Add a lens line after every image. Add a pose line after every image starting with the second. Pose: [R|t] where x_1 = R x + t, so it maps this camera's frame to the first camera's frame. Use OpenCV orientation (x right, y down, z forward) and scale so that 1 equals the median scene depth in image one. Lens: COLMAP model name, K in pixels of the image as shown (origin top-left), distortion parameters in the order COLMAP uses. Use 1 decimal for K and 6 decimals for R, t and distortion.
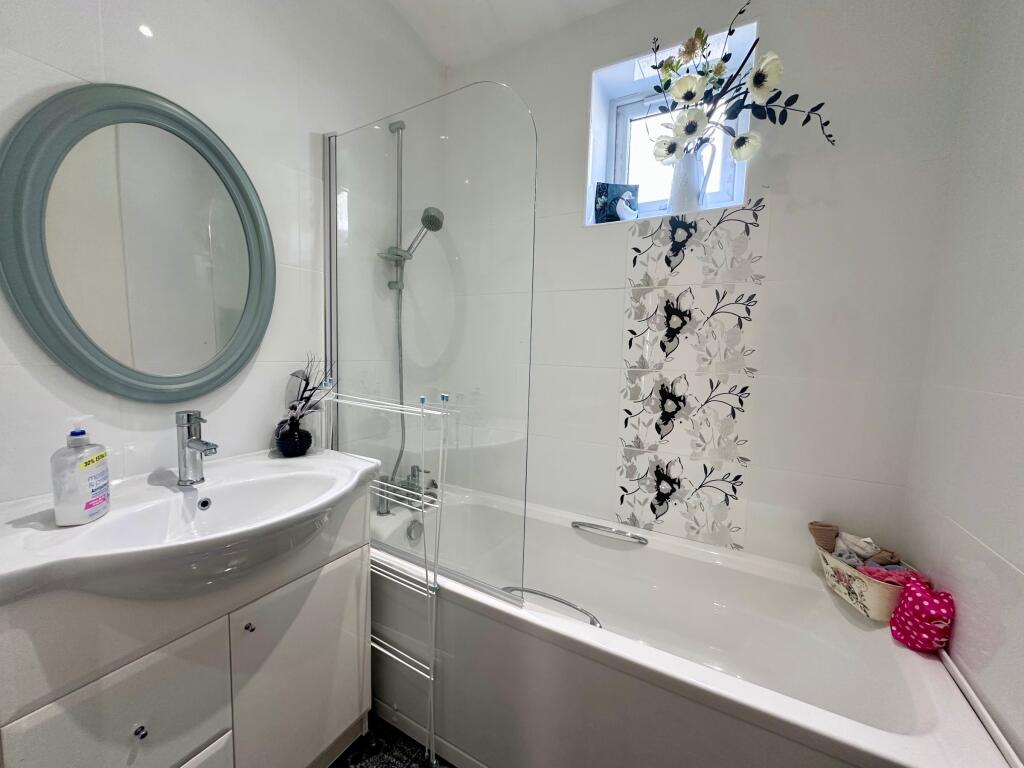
lens RADIAL K [[408.7, 0, 512.0], [0, 408.7, 384.0], [0, 0, 1]] dist [-0.002228, -0.000184]
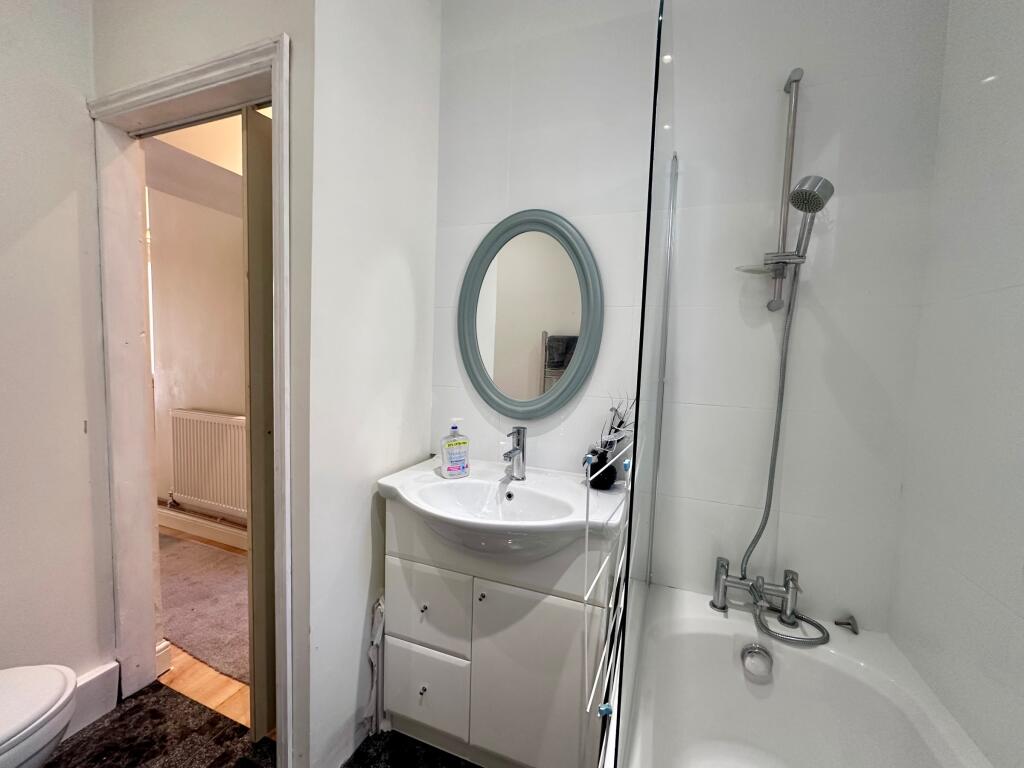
lens RADIAL K [[408.7, 0, 512.0], [0, 408.7, 384.0], [0, 0, 1]] dist [-0.002228, -0.000184]
pose [[0.160918, 0.052127, -0.985590, 0.569048], [-0.116131, 0.992667, 0.033540, -0.124005], [0.980112, 0.109061, 0.165792, 0.725878]]
